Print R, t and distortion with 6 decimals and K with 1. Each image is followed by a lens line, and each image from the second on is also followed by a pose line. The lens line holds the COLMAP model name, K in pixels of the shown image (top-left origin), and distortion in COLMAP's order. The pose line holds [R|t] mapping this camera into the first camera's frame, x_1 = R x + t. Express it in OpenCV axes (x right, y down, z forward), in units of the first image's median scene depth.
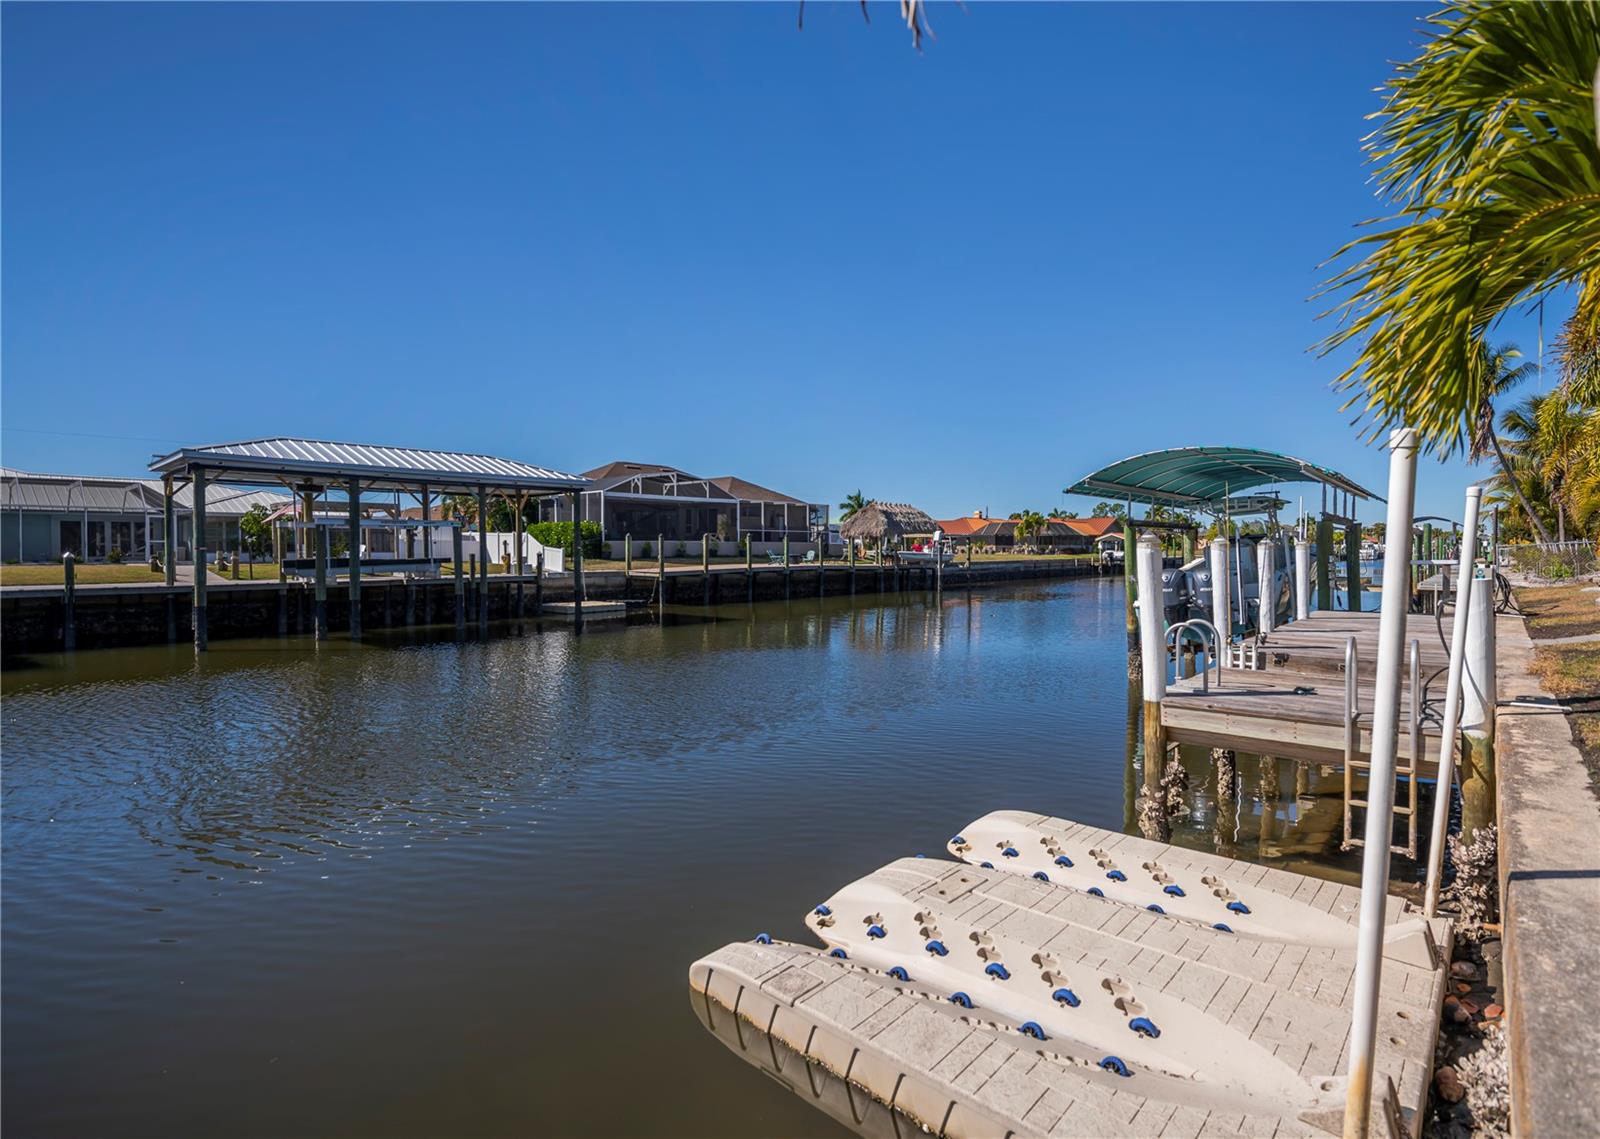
lens RADIAL K [[761.6, 0, 862.5], [0, 761.6, 569.3], [0, 0, 1]] dist [-0.012845, -0.000390]
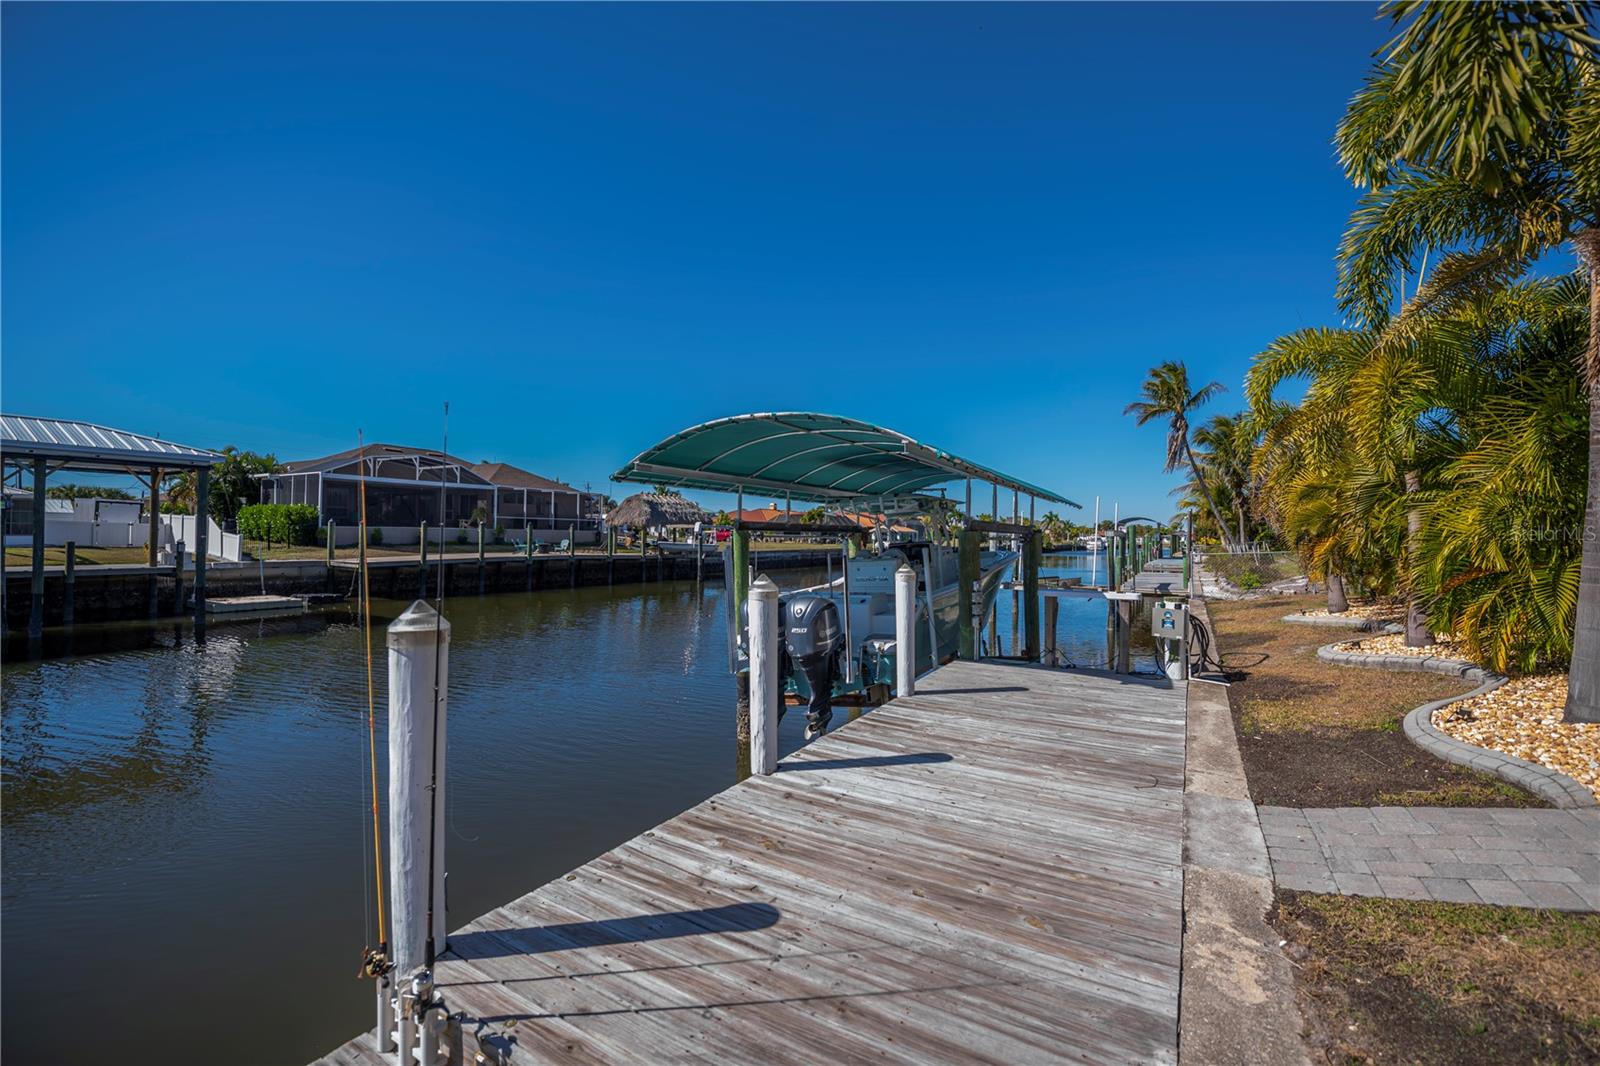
lens RADIAL K [[650.9, 0, 807.0], [0, 650.9, 529.1], [0, 0, 1]] dist [-0.011955, -0.003639]
pose [[0.986547, 0.017460, 0.162545, 0.102603], [-0.011805, 0.999293, -0.035691, -0.011840], [-0.163053, 0.033292, 0.986055, 0.121743]]
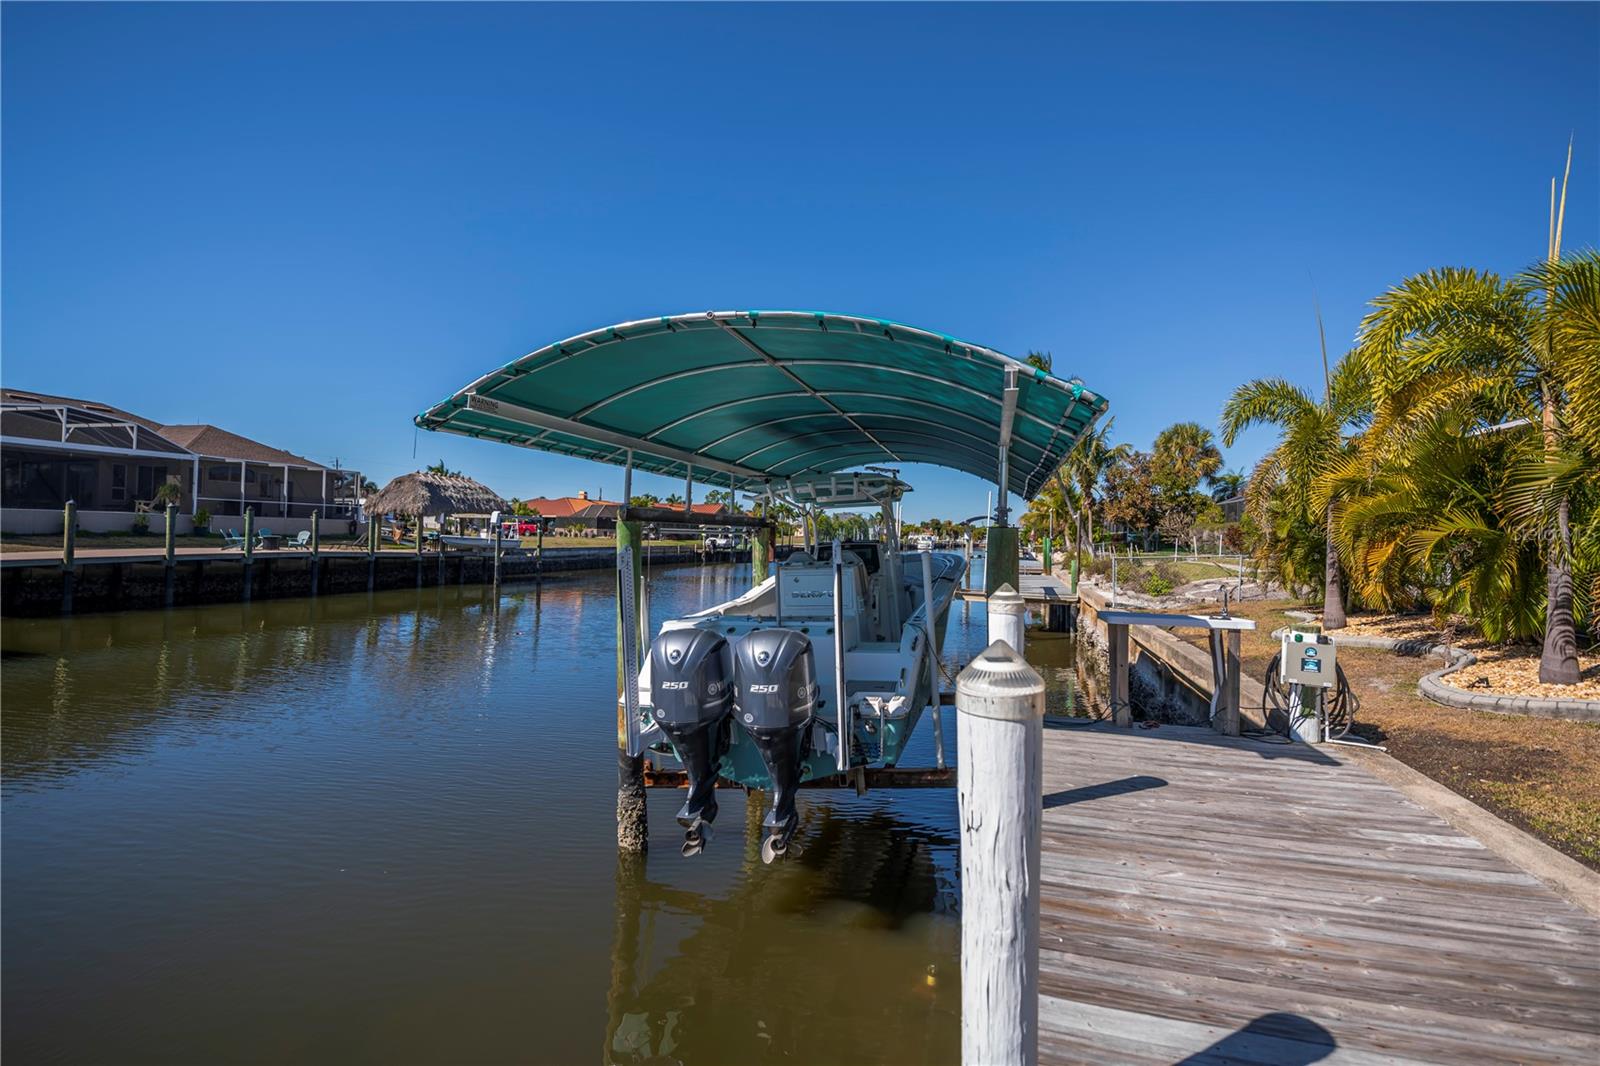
lens RADIAL K [[712.9, 0, 806.1], [0, 712.9, 529.8], [0, 0, 1]] dist [-0.012302, -0.001143]
pose [[0.910127, 0.030541, 0.413201, 0.088600], [-0.018955, 0.999305, -0.032113, -0.012832], [-0.413895, 0.021395, 0.910073, 0.181818]]
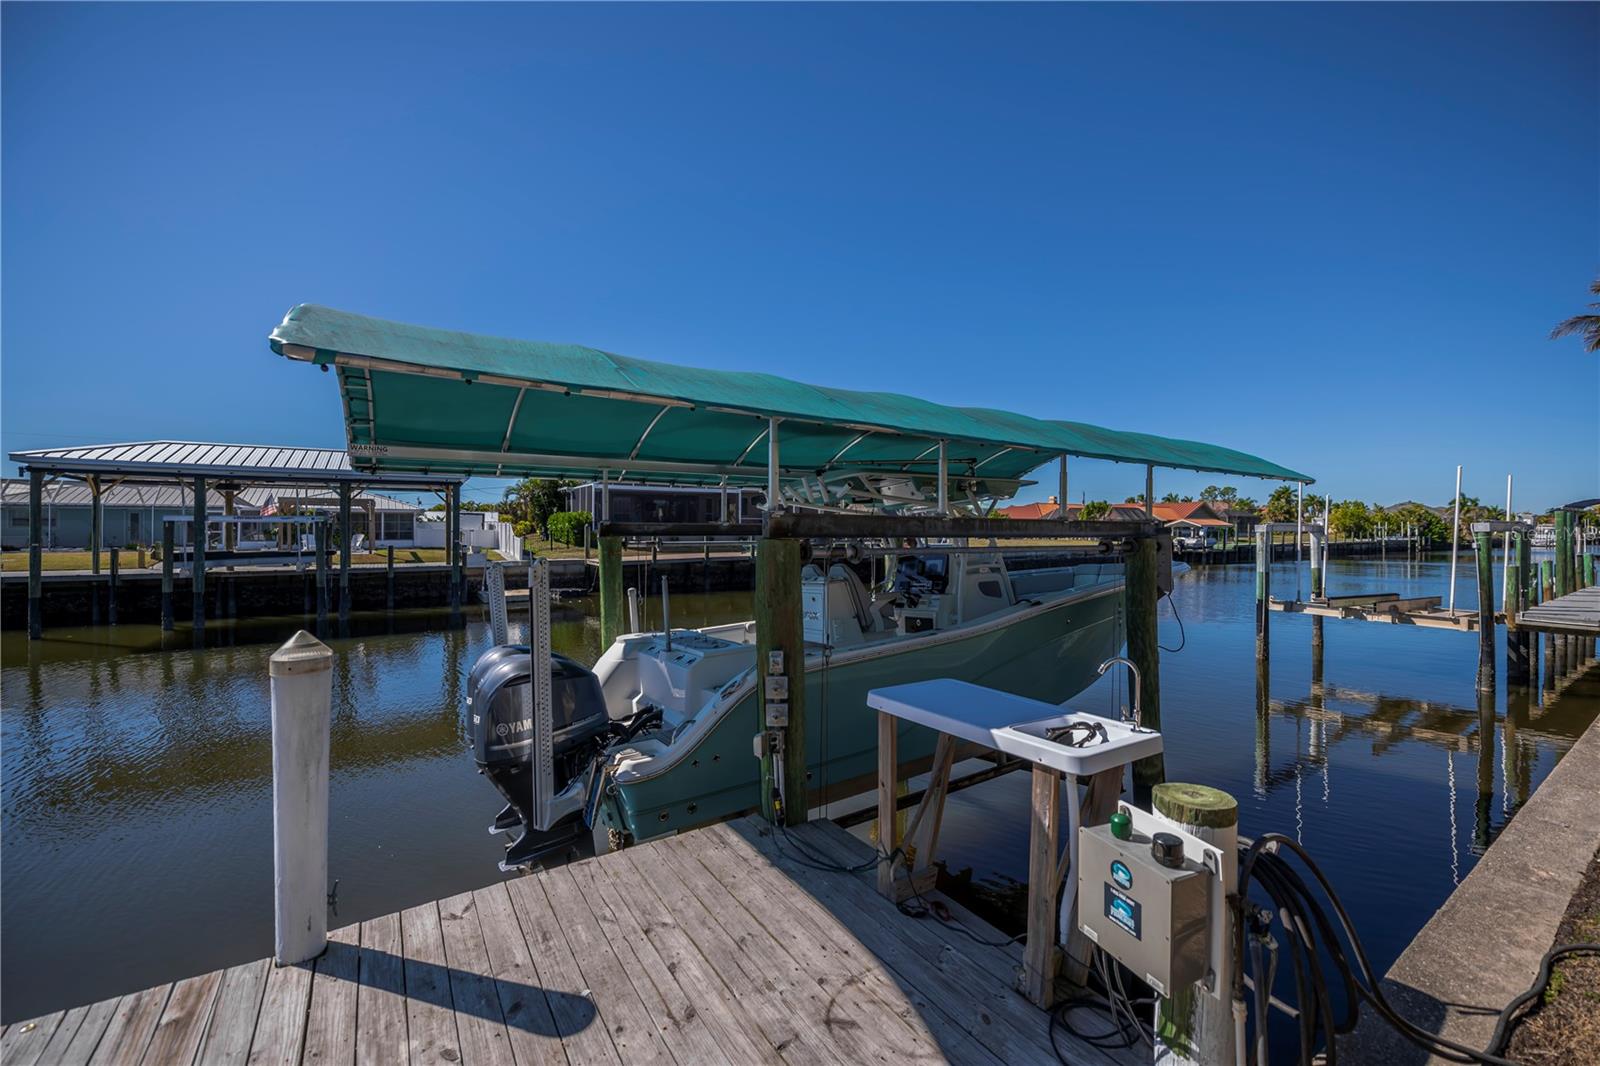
lens RADIAL K [[635.0, 0, 807.9], [0, 635.0, 528.2], [0, 0, 1]] dist [-0.019898, -0.000625]
pose [[0.955108, 0.002434, -0.296248, 0.196647], [-0.010885, 0.999579, -0.026878, -0.017151], [0.296058, 0.028896, 0.954733, 0.209309]]
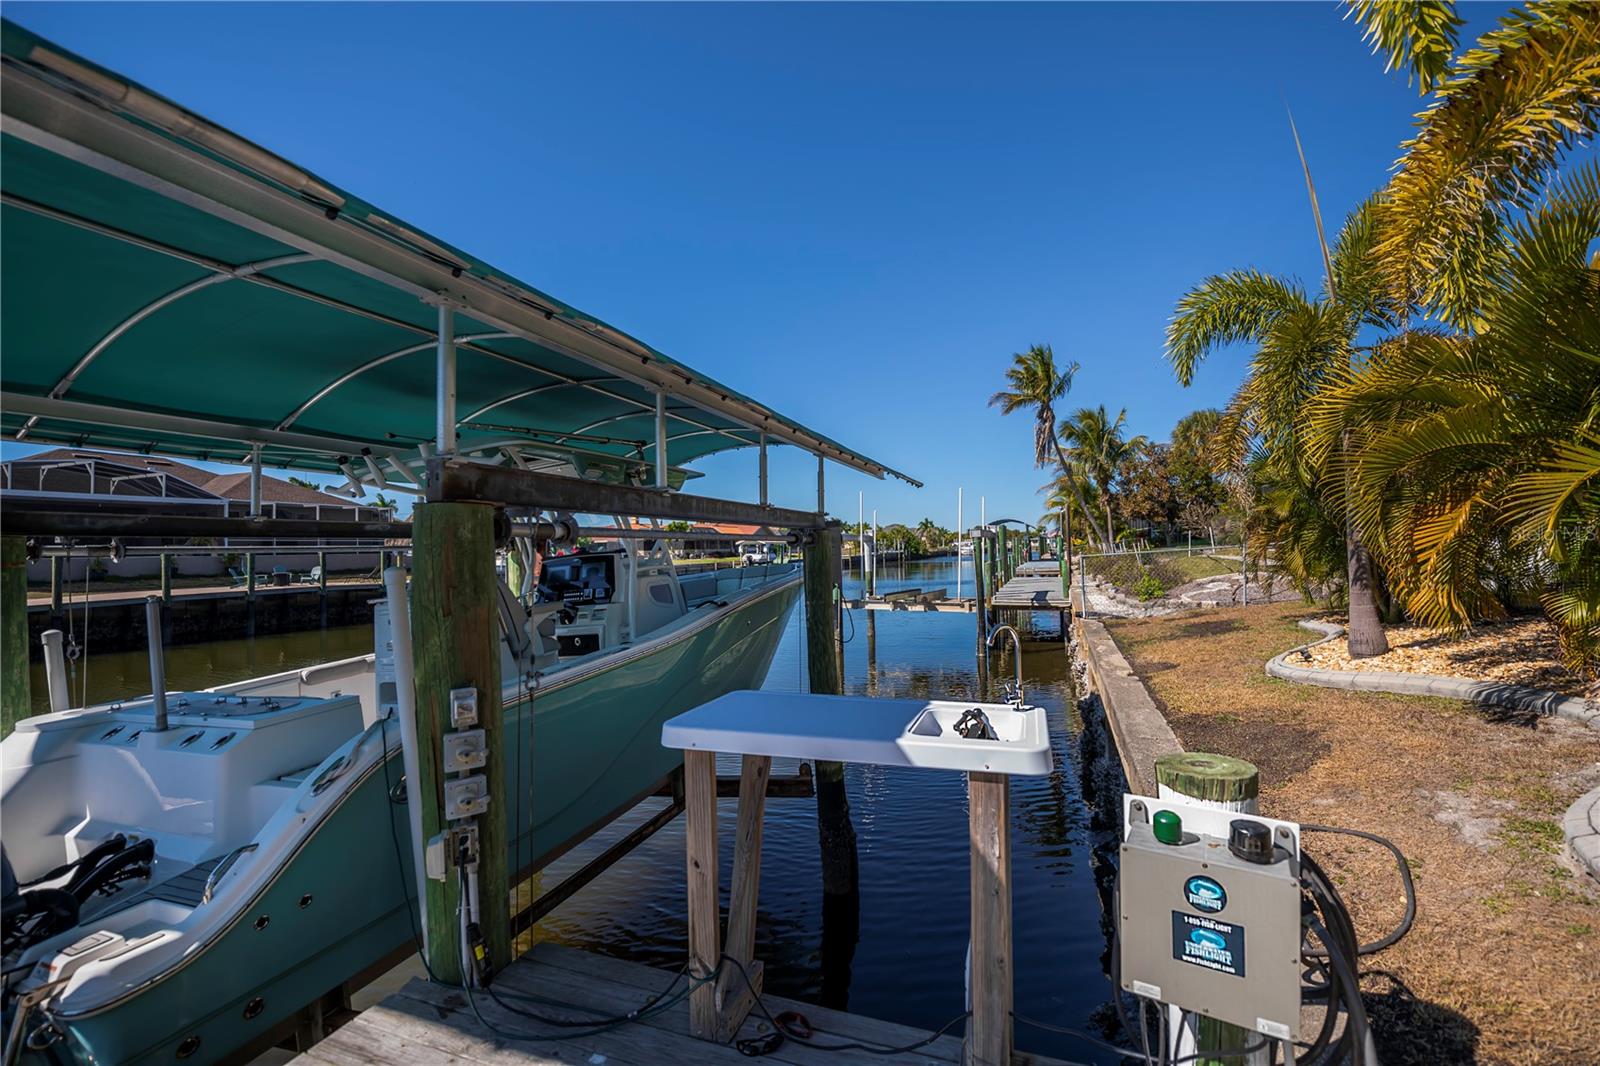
lens RADIAL K [[650.9, 0, 807.0], [0, 650.9, 529.1], [0, 0, 1]] dist [-0.011955, -0.003639]
pose [[0.943823, -0.008016, 0.330355, 0.179422], [0.027643, 0.998117, -0.054759, -0.012798], [-0.329294, 0.060815, 0.942267, 0.228077]]
